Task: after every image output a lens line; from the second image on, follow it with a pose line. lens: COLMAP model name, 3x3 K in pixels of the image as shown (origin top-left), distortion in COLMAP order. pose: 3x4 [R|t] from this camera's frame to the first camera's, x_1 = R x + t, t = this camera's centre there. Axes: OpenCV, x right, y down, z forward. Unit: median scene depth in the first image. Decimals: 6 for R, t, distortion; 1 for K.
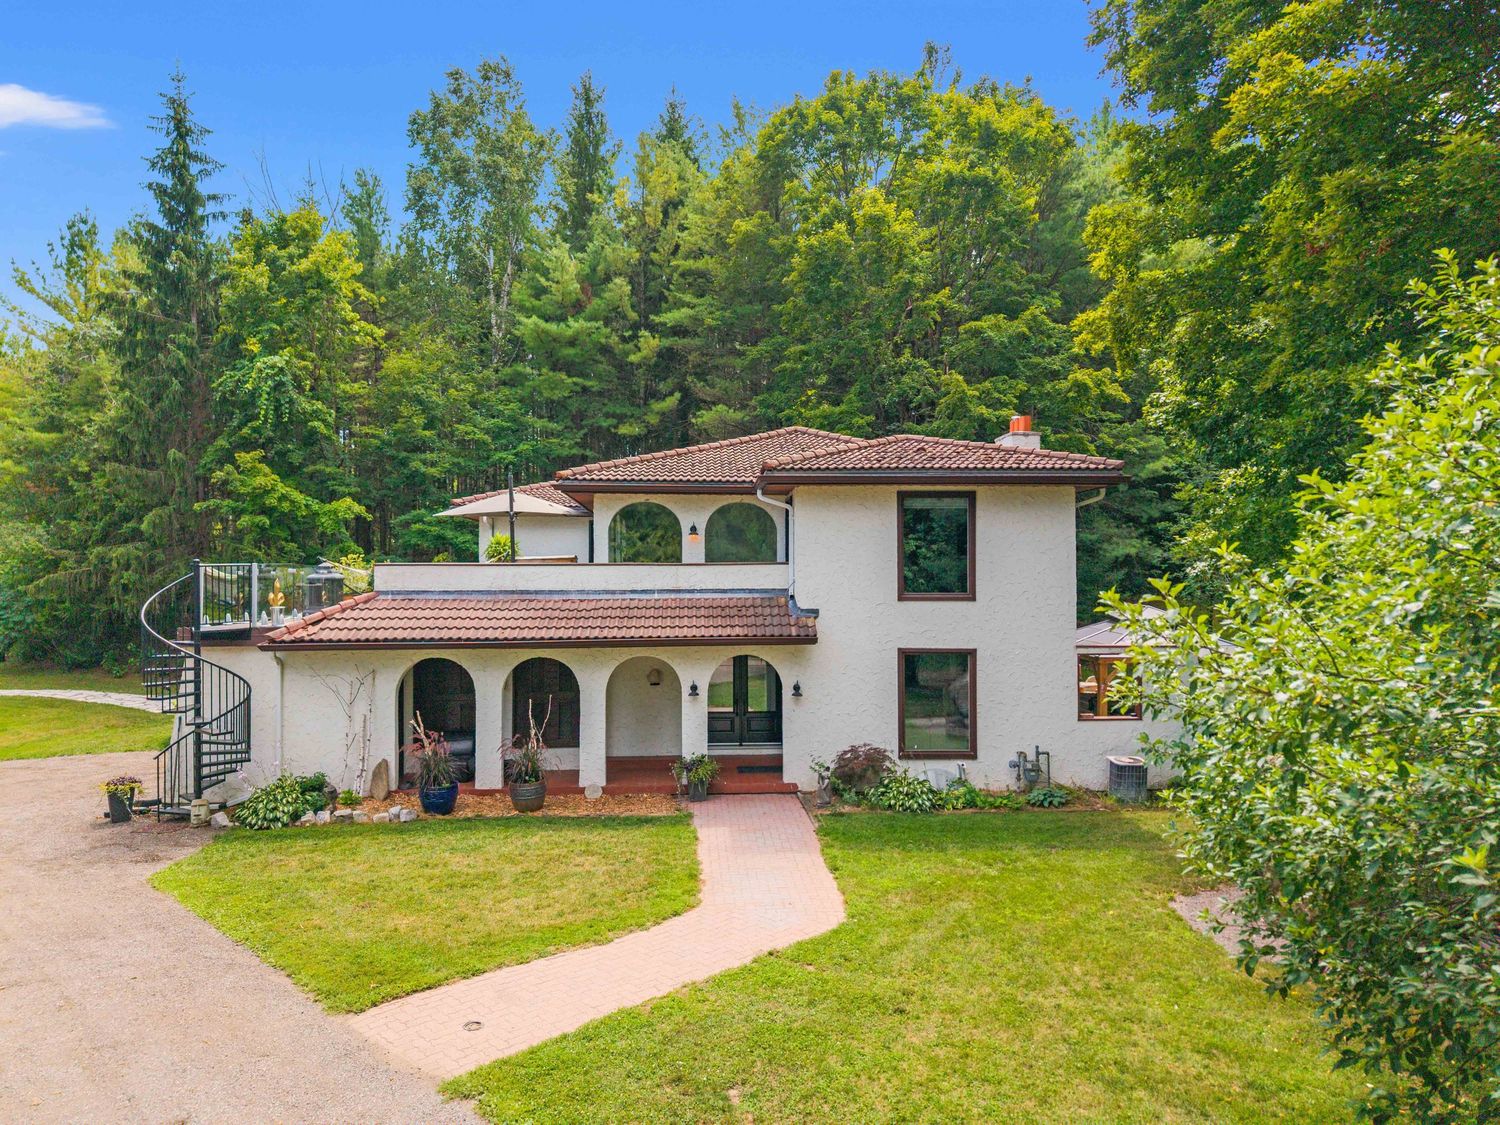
lens RADIAL K [[1003.5, 0, 747.3], [0, 1003.5, 564.8], [0, 0, 1]] dist [-0.005524, 0.001990]
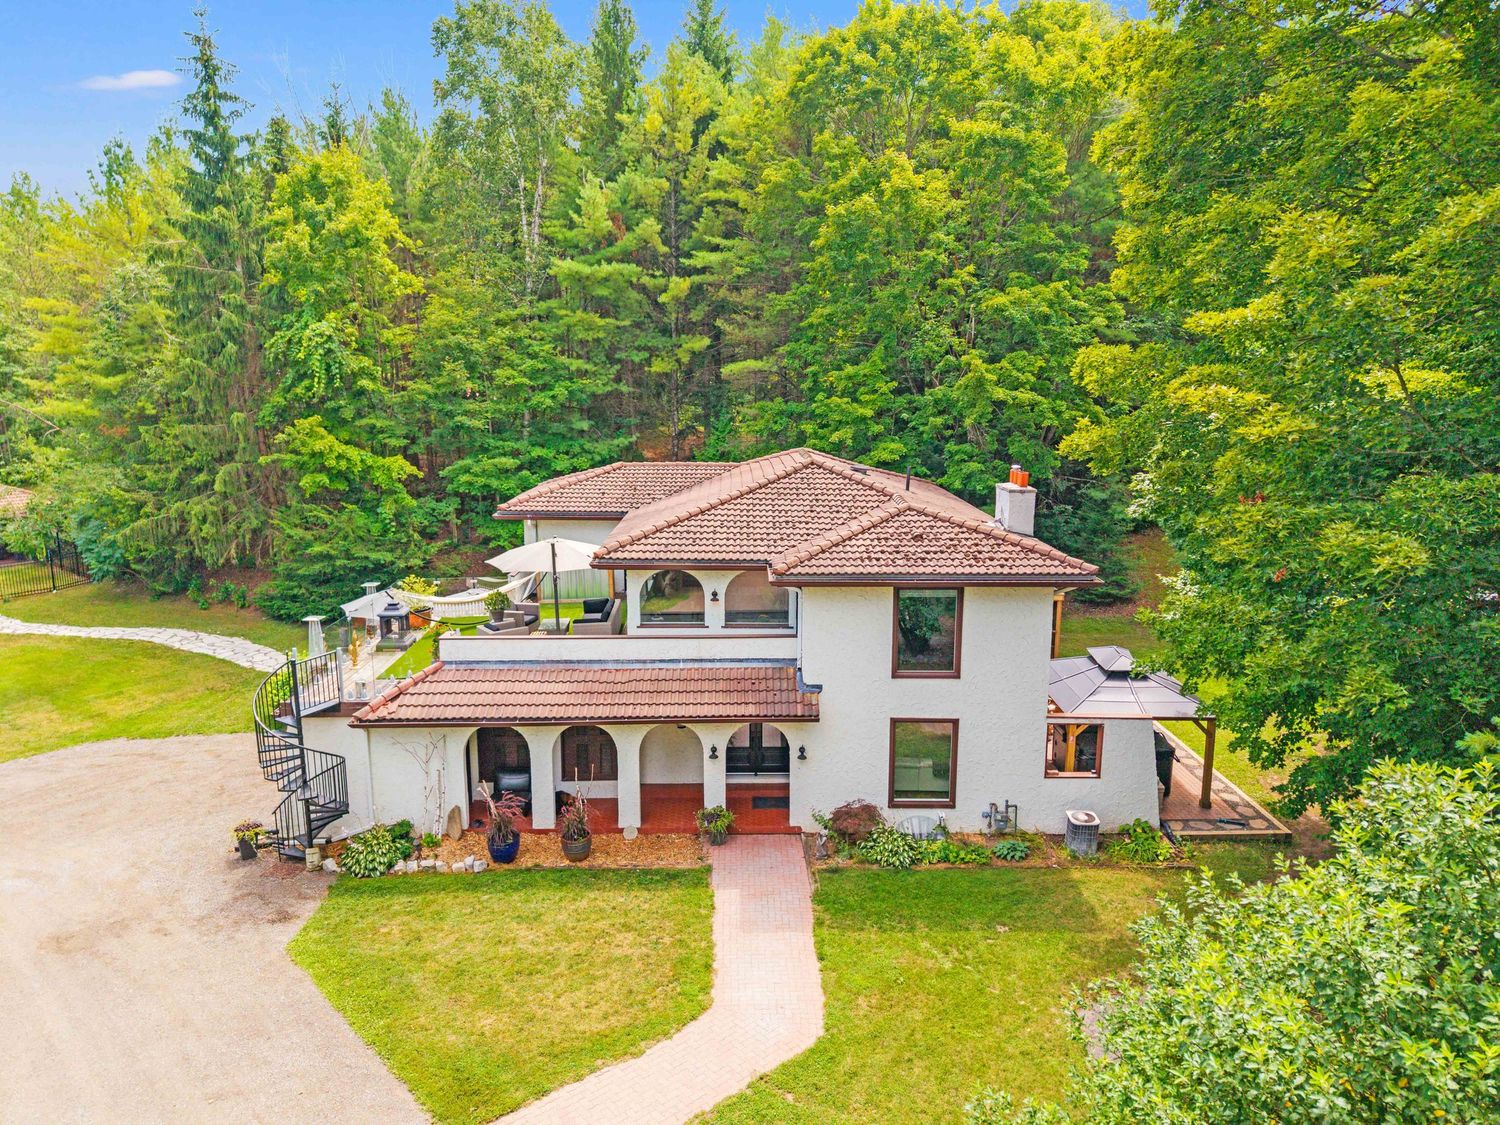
lens RADIAL K [[1003.5, 0, 747.2], [0, 1003.5, 563.5], [0, 0, 1]] dist [-0.005524, 0.001990]
pose [[0.999208, 0.012335, -0.037836, 0.025366], [-0.004672, 0.980535, 0.196288, -0.300672], [0.039520, -0.195955, 0.979816, -0.099025]]
